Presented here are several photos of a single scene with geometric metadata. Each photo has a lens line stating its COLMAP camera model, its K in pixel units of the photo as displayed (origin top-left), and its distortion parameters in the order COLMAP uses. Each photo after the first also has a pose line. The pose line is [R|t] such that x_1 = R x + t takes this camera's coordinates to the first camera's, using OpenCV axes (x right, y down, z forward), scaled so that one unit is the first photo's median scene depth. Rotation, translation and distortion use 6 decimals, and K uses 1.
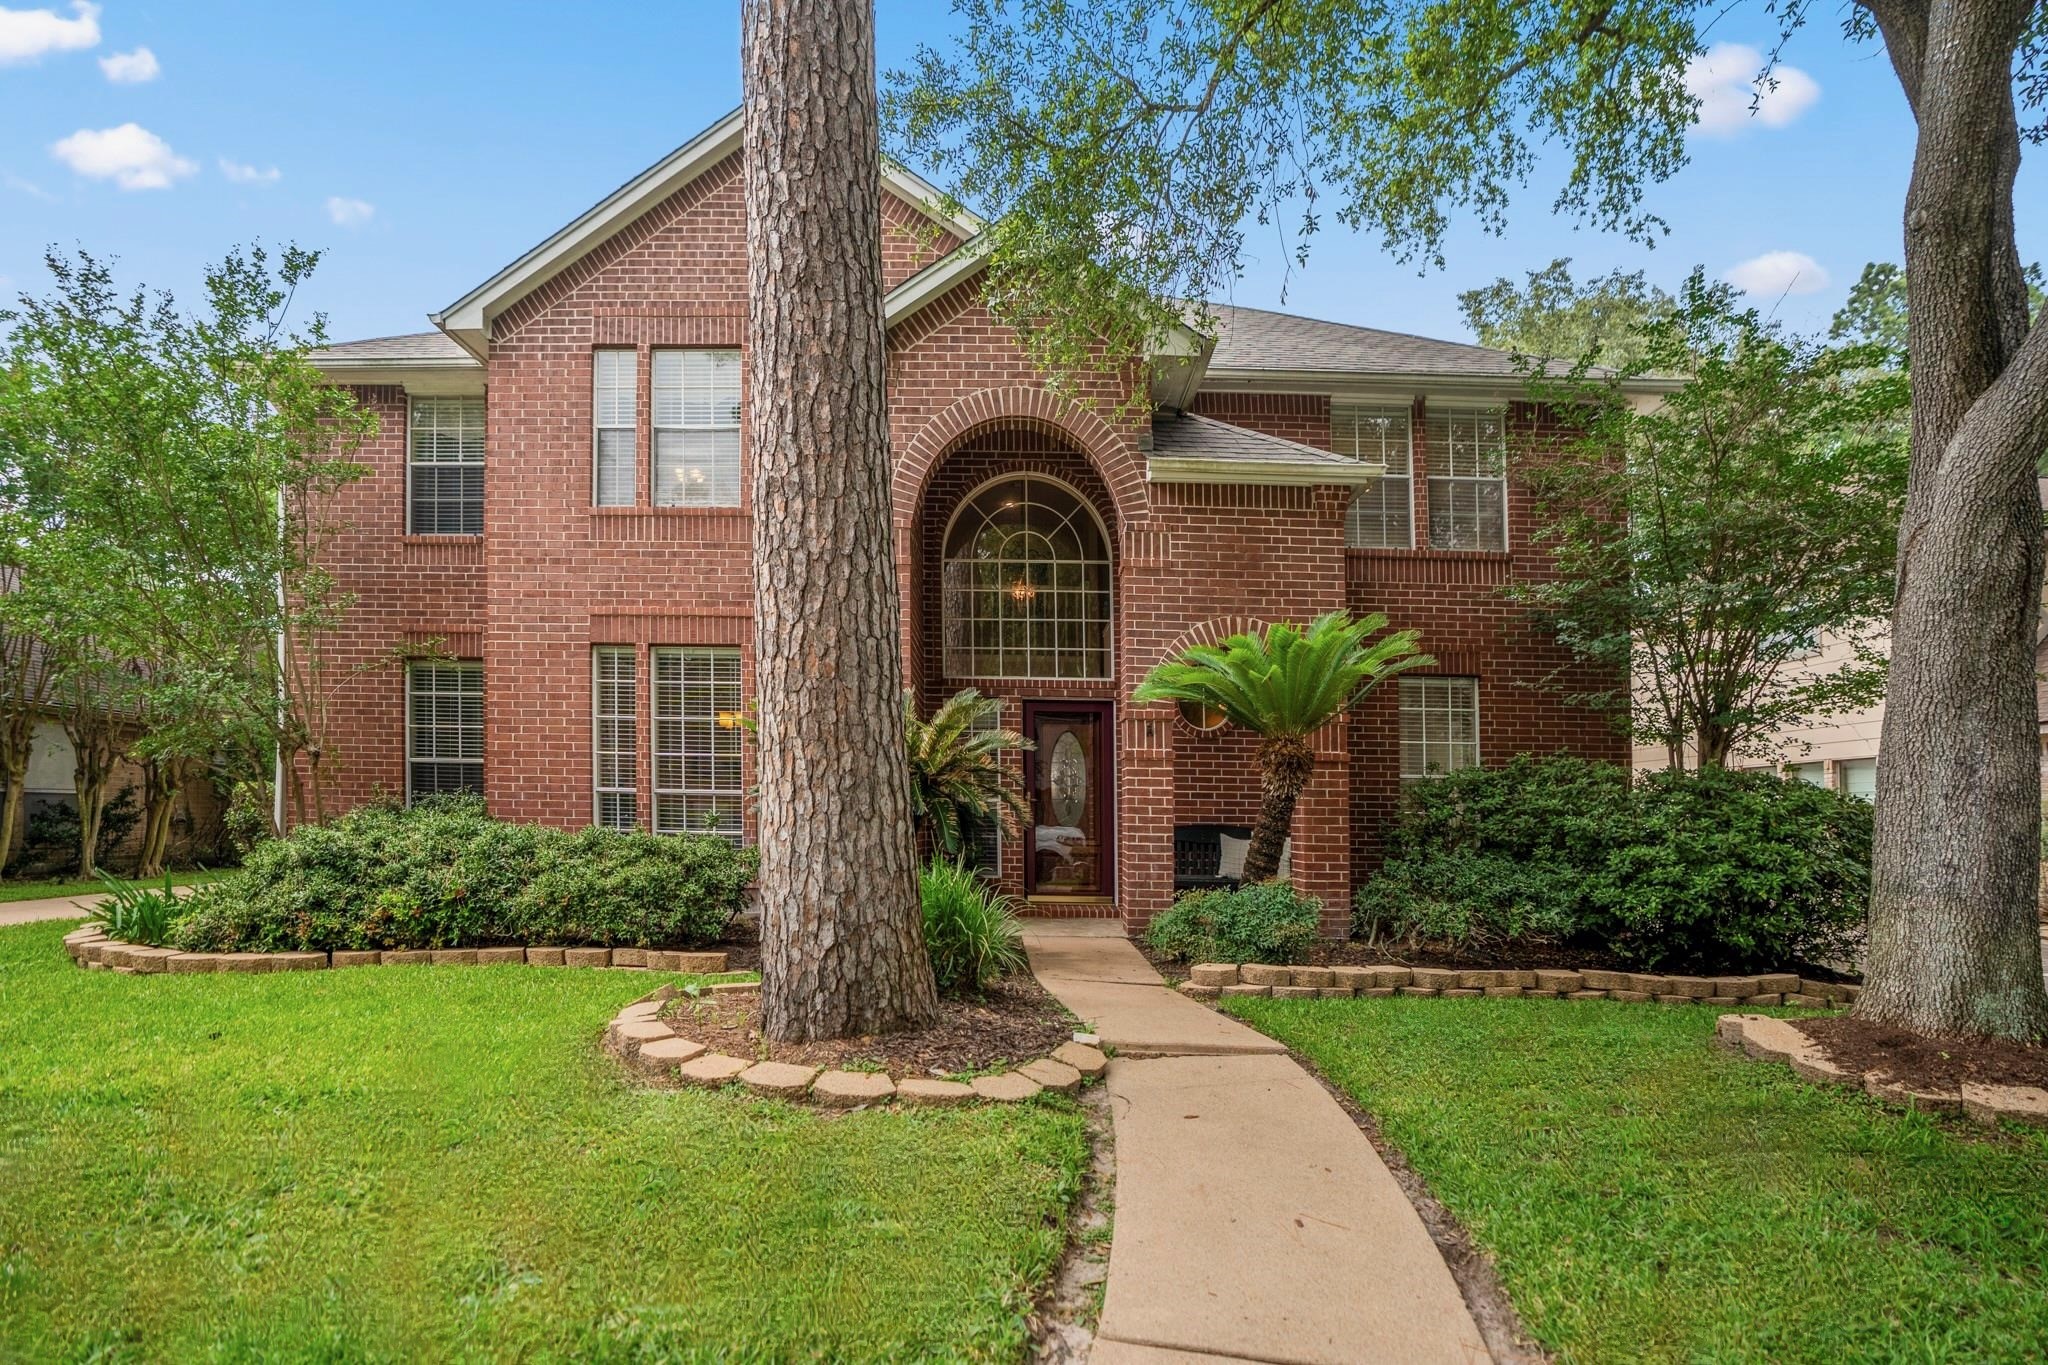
lens RADIAL K [[937.9, 0, 1024.0], [0, 937.9, 682.5], [0, 0, 1]] dist [-0.051655, 0.016516]
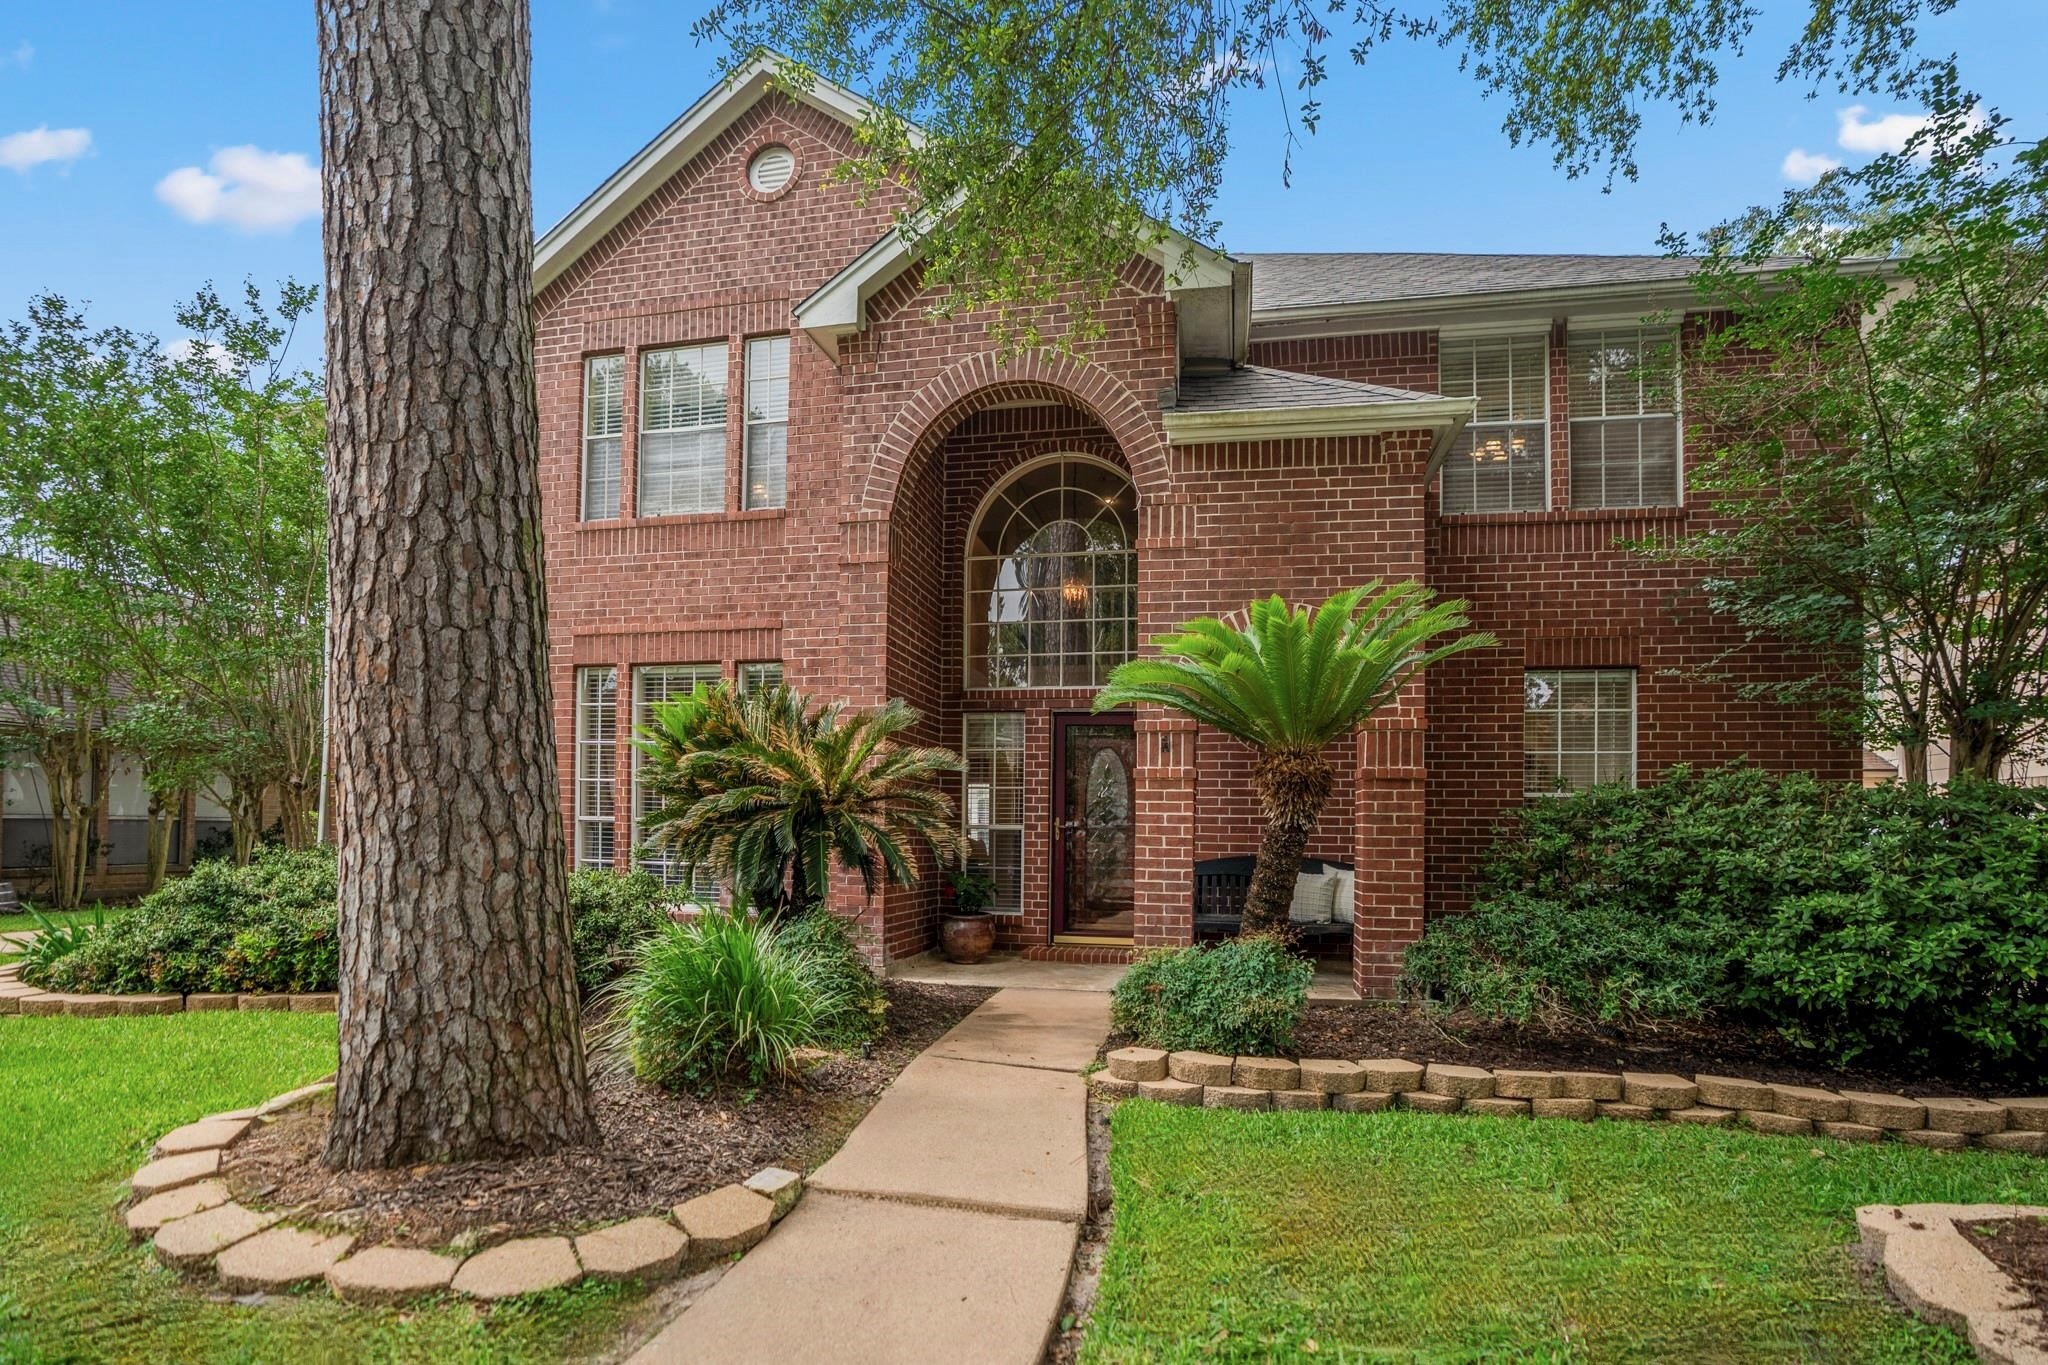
lens RADIAL K [[920.0, 0, 1060.1], [0, 920.0, 733.7], [0, 0, 1]] dist [-0.049756, 0.015659]
pose [[0.978104, -0.022751, -0.206870, 0.219979], [0.030080, 0.999024, 0.032353, 0.013290], [0.205932, -0.037867, 0.977833, 0.193233]]
